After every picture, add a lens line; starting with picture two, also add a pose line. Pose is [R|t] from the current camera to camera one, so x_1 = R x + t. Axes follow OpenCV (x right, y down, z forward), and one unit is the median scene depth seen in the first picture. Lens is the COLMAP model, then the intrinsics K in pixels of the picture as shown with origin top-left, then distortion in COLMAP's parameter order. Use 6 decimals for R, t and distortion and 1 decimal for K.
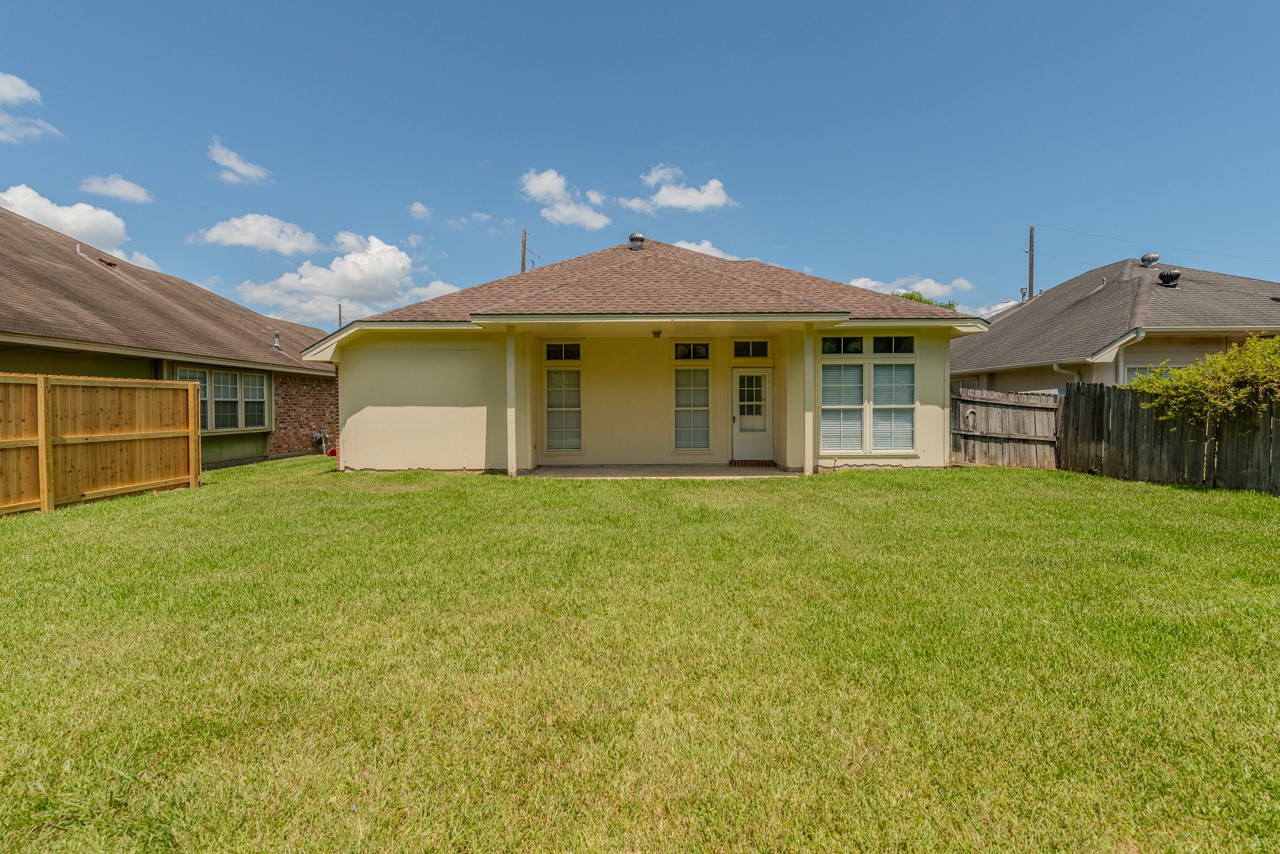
lens RADIAL K [[571.6, 0, 640.0], [0, 571.6, 427.0], [0, 0, 1]] dist [0.004901, 0.000006]
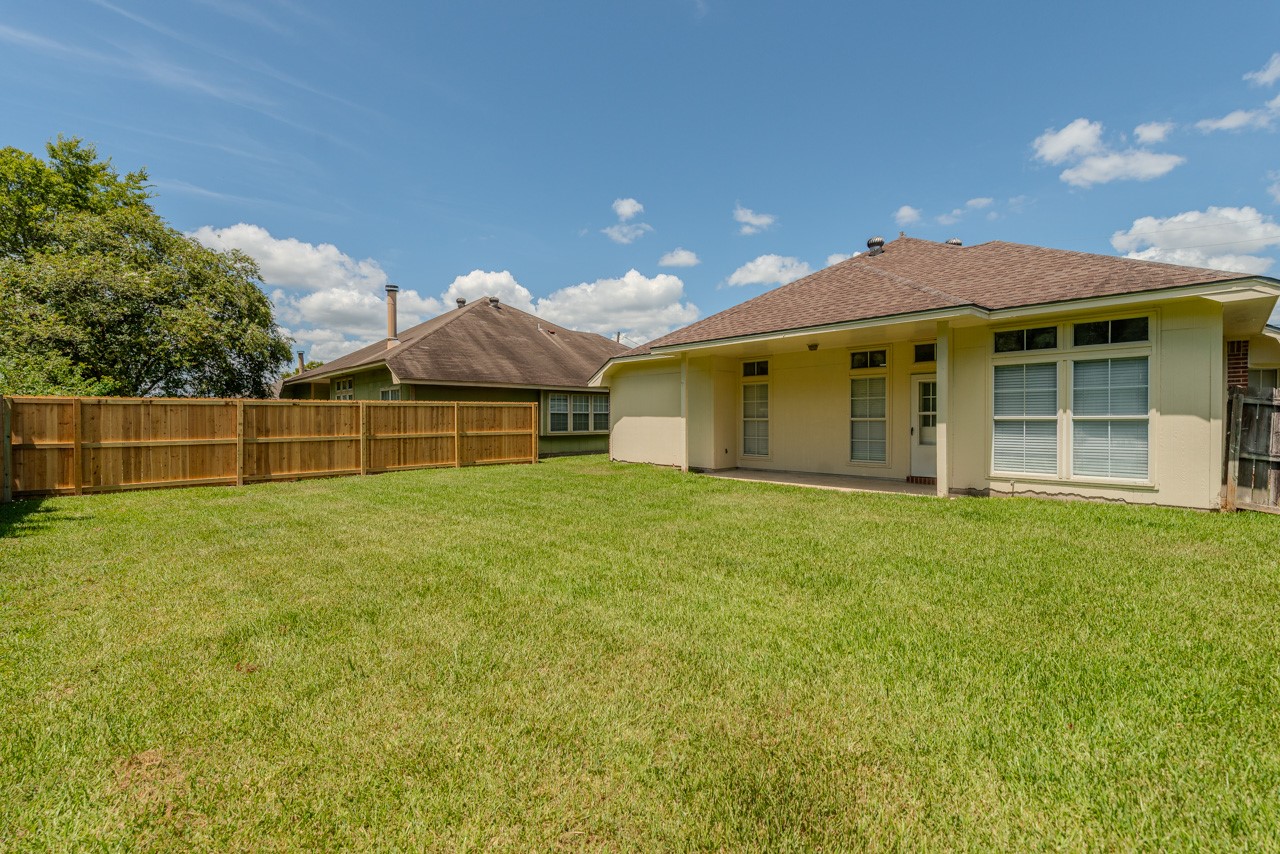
lens RADIAL K [[580.7, 0, 640.0], [0, 580.7, 427.0], [0, 0, 1]] dist [0.011211, -0.000352]
pose [[0.664269, 0.013259, -0.747376, 0.598842], [-0.025494, 0.999663, -0.004925, -0.004372], [0.747059, 0.022325, 0.664383, 0.067006]]
